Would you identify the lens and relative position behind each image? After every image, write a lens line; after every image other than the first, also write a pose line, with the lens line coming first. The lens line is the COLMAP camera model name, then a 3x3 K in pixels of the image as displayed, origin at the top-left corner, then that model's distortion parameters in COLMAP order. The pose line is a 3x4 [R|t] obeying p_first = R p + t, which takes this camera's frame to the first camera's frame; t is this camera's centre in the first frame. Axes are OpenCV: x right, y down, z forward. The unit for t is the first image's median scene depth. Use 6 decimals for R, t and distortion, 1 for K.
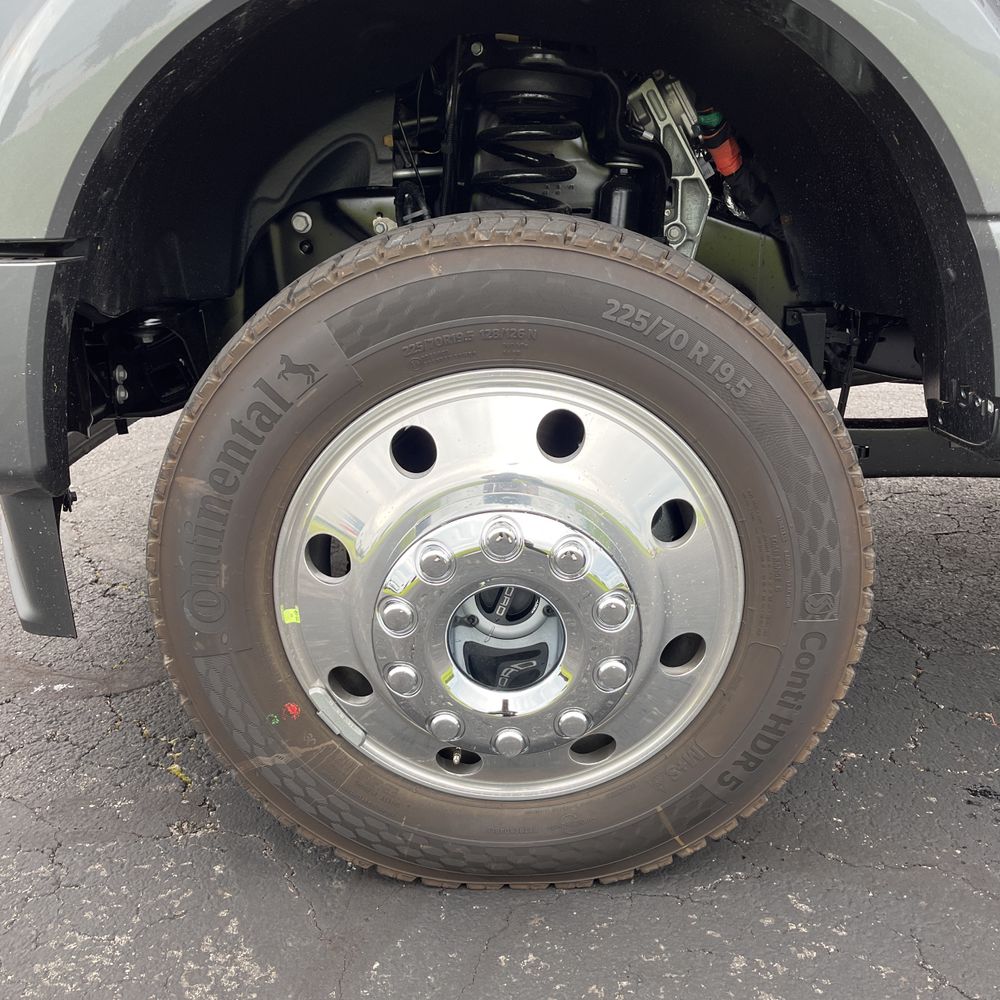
lens RADIAL K [[1026.0, 0, 480.5], [0, 1026.0, 490.5], [0, 0, 1]] dist [0.029155, 0.000000]
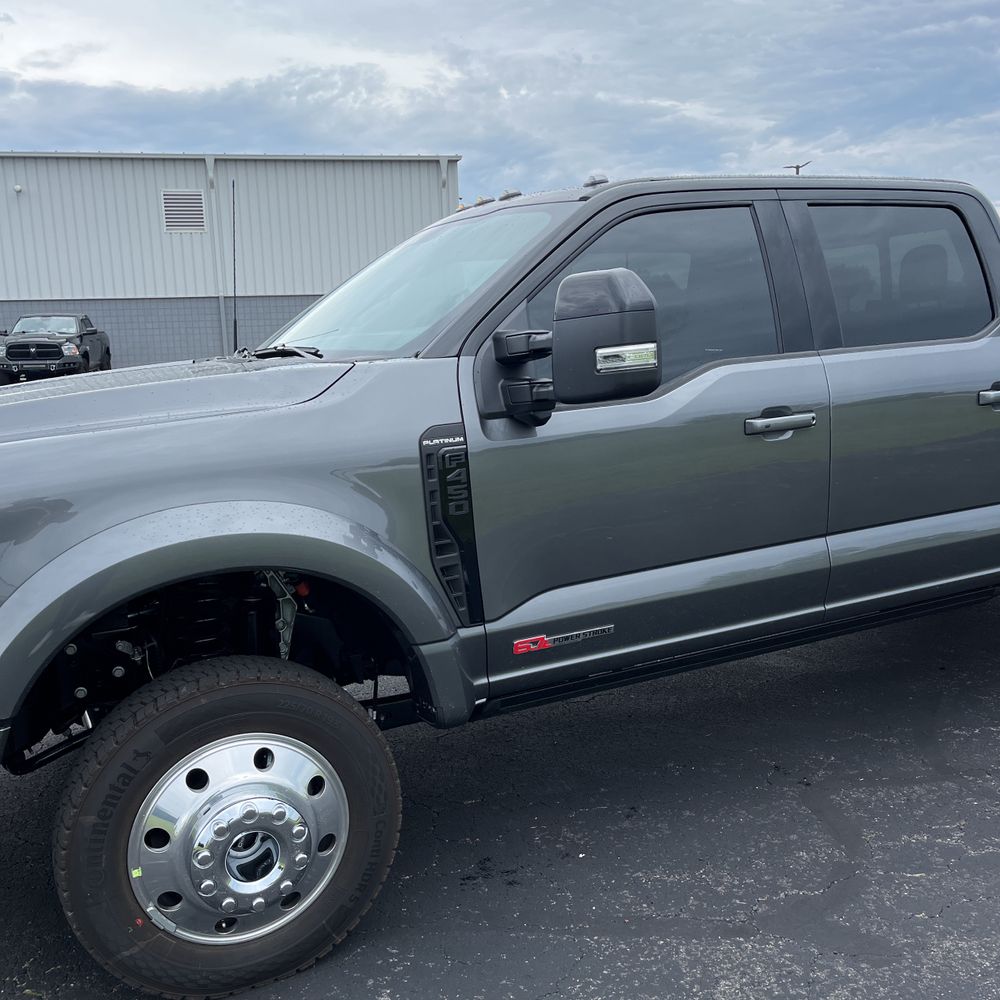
lens RADIAL K [[1026.0, 0, 493.7], [0, 1026.0, 516.2], [0, 0, 1]] dist [0.029155, 0.000000]
pose [[0.887666, -0.098116, 0.449914, -0.419635], [0.166677, 0.979247, -0.115297, -0.221325], [-0.429265, 0.177336, 0.885598, -1.267019]]
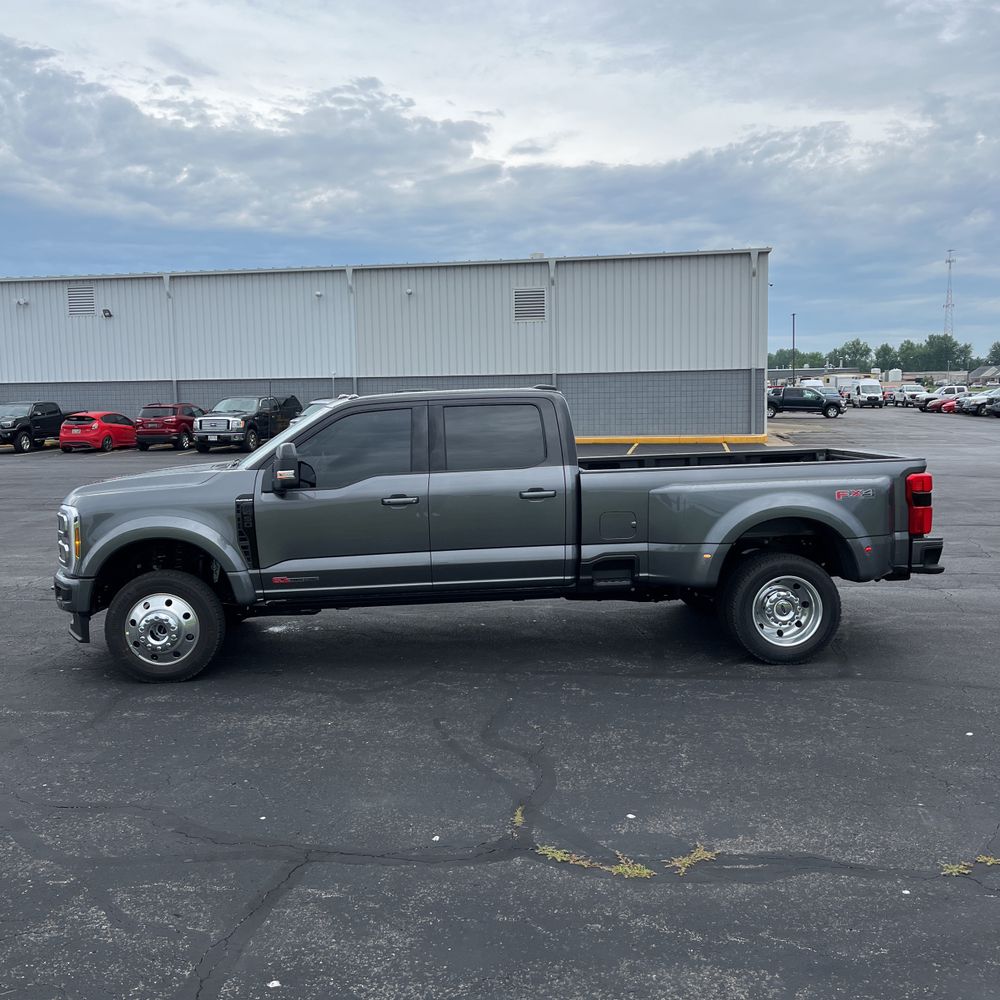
lens RADIAL K [[1026.0, 0, 511.0], [0, 1026.0, 495.2], [0, 0, 1]] dist [0.029155, 0.000000]
pose [[0.997305, -0.011084, 0.072525, 1.759014], [0.027242, 0.973794, -0.225795, 0.809131], [-0.068121, 0.227162, 0.971471, -5.637512]]
